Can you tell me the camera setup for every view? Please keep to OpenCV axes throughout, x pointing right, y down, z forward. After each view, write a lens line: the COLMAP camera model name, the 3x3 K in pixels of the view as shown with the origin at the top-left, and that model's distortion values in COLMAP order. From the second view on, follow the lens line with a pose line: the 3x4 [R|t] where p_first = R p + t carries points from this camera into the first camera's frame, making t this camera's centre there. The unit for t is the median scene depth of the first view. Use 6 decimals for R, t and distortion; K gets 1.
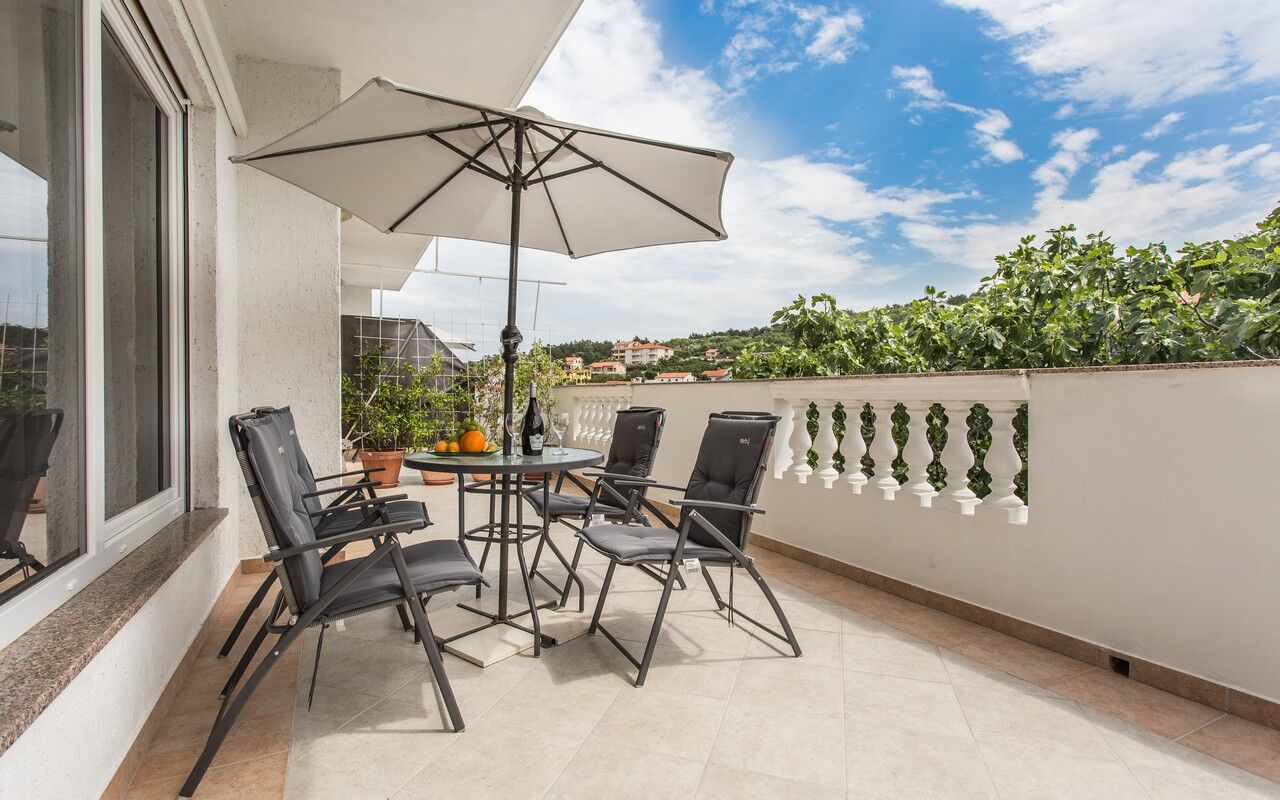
lens RADIAL K [[600.6, 0, 635.3], [0, 600.6, 391.9], [0, 0, 1]] dist [0.000101, 0.002219]
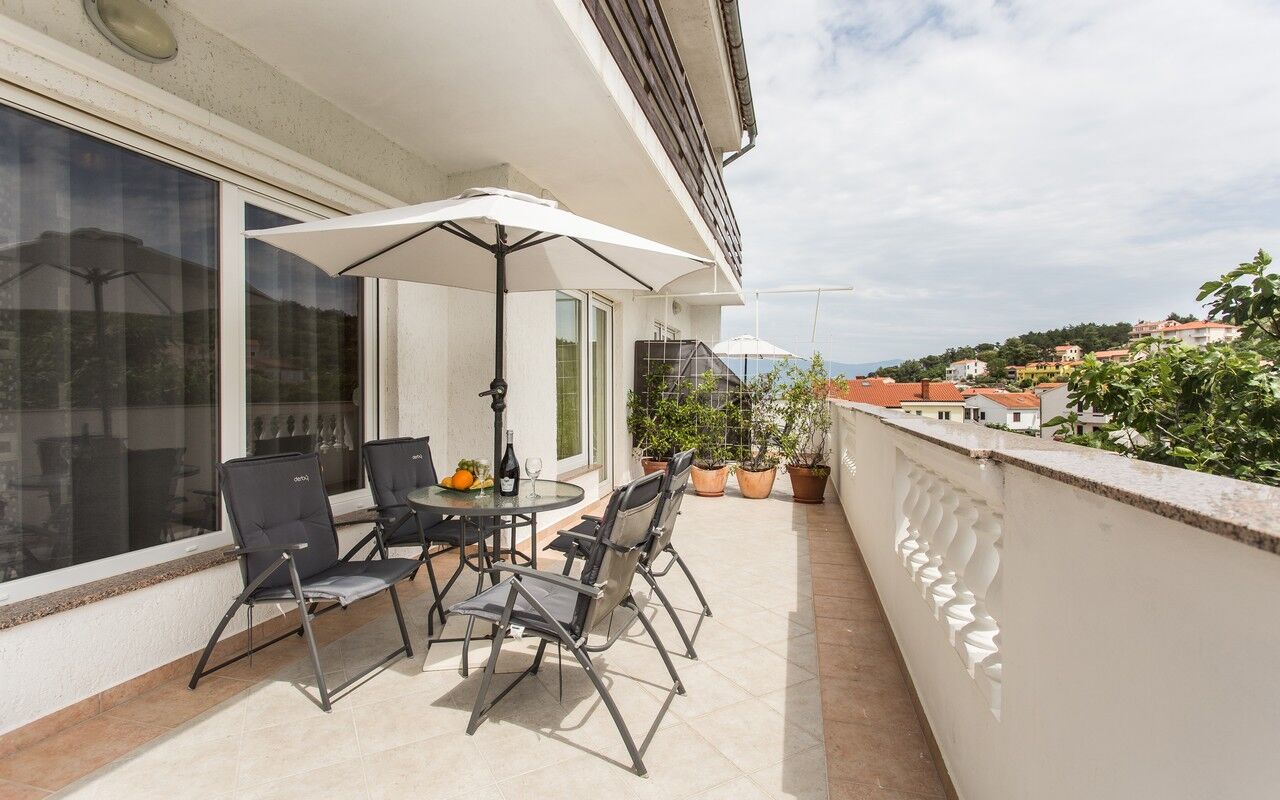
lens RADIAL K [[600.6, 0, 634.2], [0, 600.6, 397.4], [0, 0, 1]] dist [0.000101, 0.002219]
pose [[0.746823, 0.008843, -0.664964, 0.737530], [0.001060, 0.999894, 0.014488, -0.091365], [0.665022, -0.011524, 0.746735, 0.334235]]
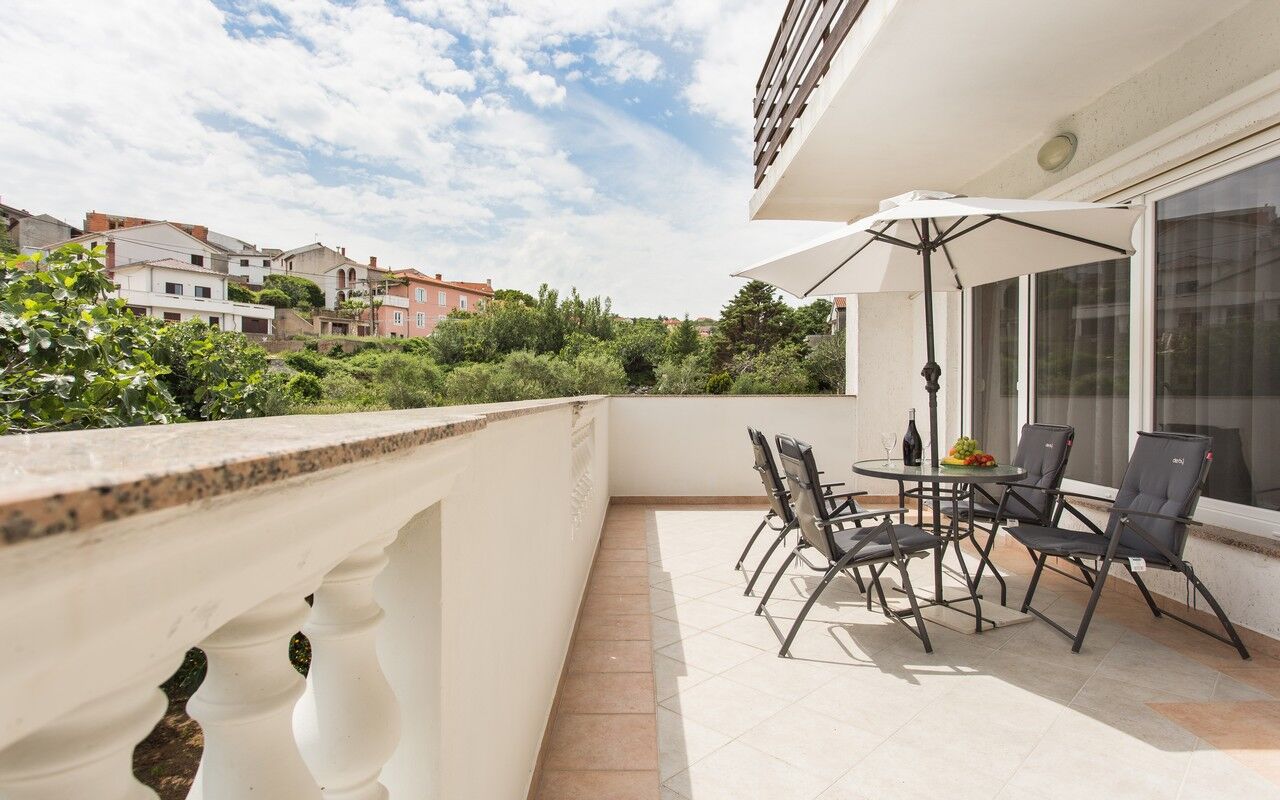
lens RADIAL K [[682.4, 0, 633.4], [0, 682.4, 399.8], [0, 0, 1]] dist [-0.003428, 0.002558]
pose [[-0.892342, -0.004023, 0.451342, -0.297243], [-0.000947, 0.999975, 0.007041, -0.042048], [-0.451359, 0.005856, -0.892323, 2.554315]]
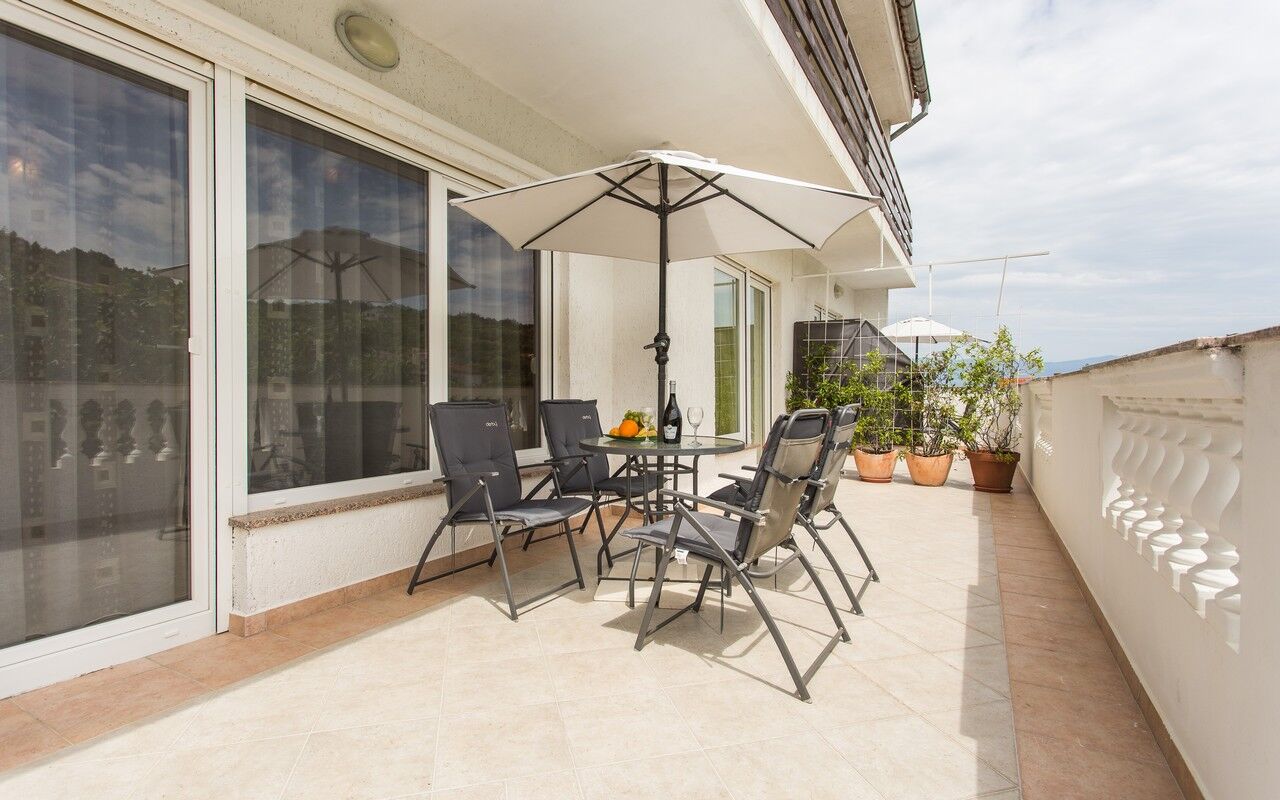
lens RADIAL K [[600.6, 0, 634.9], [0, 600.6, 397.4], [0, 0, 1]] dist [0.000101, 0.002219]
pose [[0.554687, 0.006670, -0.832032, 0.754206], [0.003788, 0.999937, 0.010542, 0.004889], [0.832051, -0.008999, 0.554627, 0.304825]]
